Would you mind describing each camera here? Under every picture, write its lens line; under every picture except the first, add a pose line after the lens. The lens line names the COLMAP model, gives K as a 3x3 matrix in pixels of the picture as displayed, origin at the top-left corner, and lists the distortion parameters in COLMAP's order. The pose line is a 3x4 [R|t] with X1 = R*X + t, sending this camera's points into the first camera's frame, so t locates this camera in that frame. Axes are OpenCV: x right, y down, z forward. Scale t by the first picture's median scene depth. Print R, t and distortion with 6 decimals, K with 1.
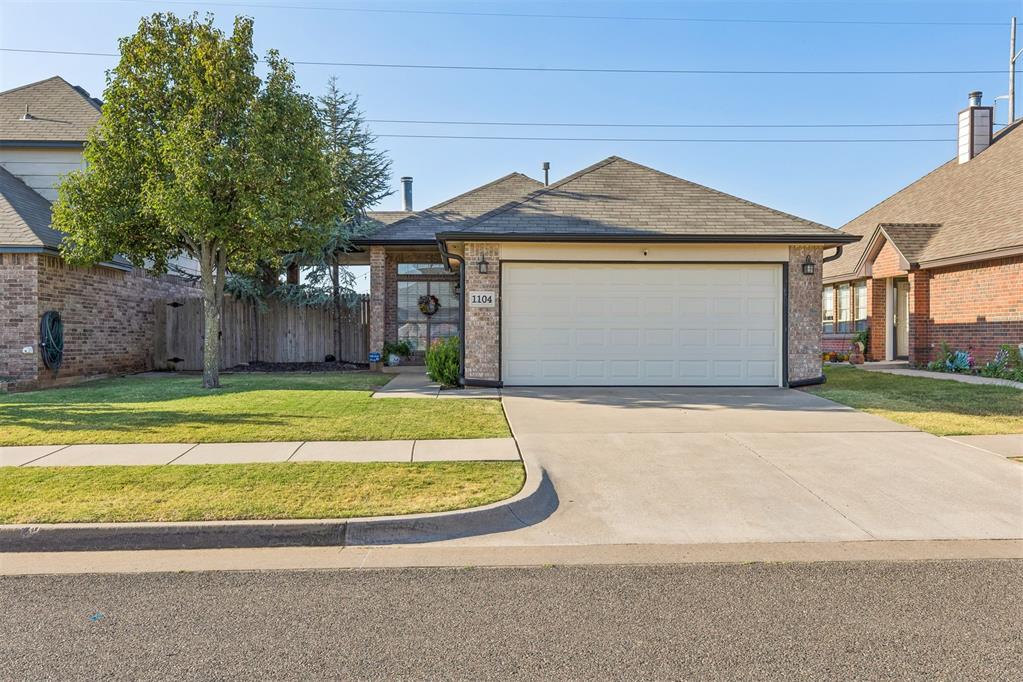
lens RADIAL K [[859.6, 0, 498.8], [0, 859.6, 344.4], [0, 0, 1]] dist [0.001079, 0.005826]
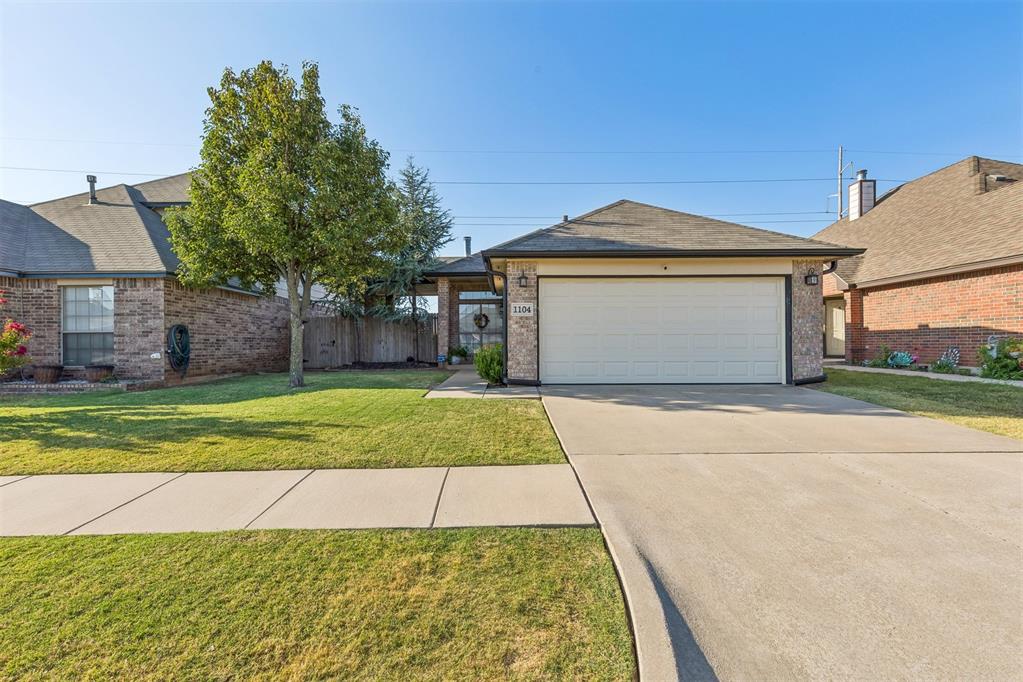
lens RADIAL K [[463.3, 0, 504.6], [0, 463.3, 343.1], [0, 0, 1]] dist [0.006252, 0.000058]
pose [[0.999055, -0.007217, -0.042859, -0.015501], [0.006725, 0.999910, -0.011610, -0.000673], [0.042938, 0.011311, 0.999014, 0.349723]]
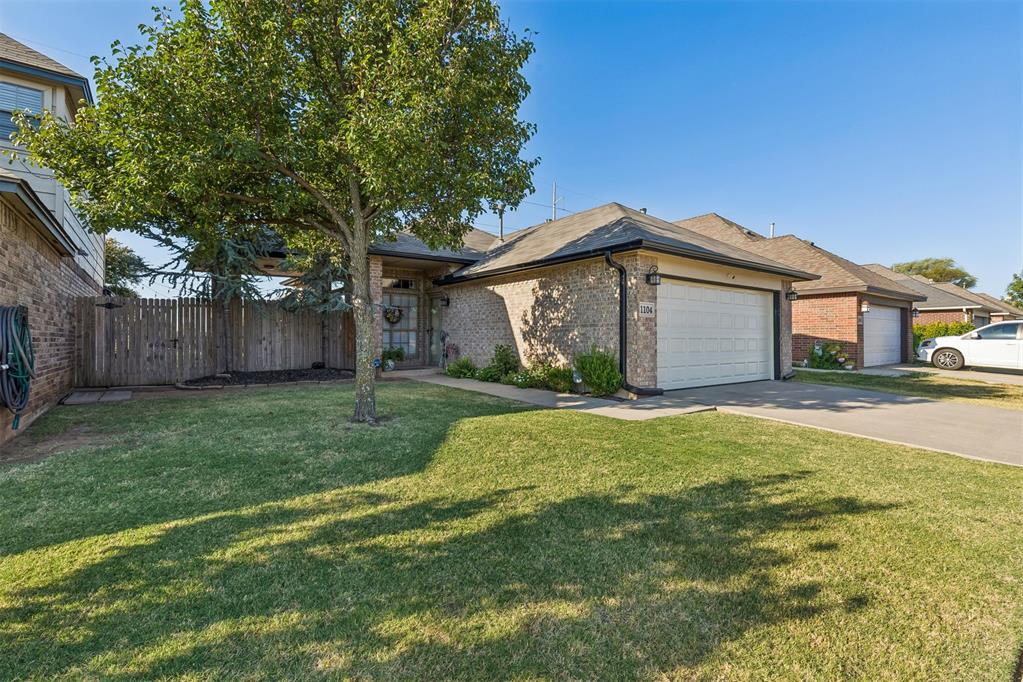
lens RADIAL K [[463.3, 0, 504.6], [0, 463.3, 343.1], [0, 0, 1]] dist [0.006252, 0.000058]
pose [[0.828045, -0.006142, 0.560628, -0.435824], [0.004901, 0.999981, 0.003717, -0.014813], [-0.560640, -0.000331, 0.828060, 0.588109]]
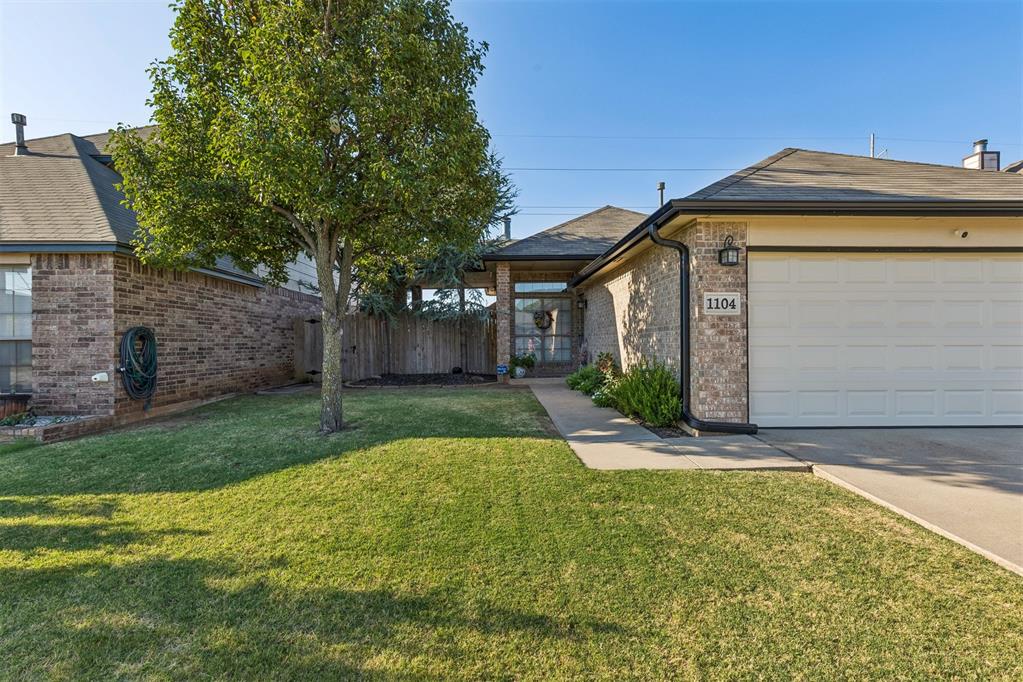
lens RADIAL K [[466.7, 0, 507.3], [0, 466.7, 340.8], [0, 0, 1]] dist [0.003319, 0.000386]
pose [[0.999855, -0.007850, -0.015101, -0.170817], [0.007694, 0.999917, -0.010347, -0.019109], [0.015180, 0.010229, 0.999832, 0.578404]]
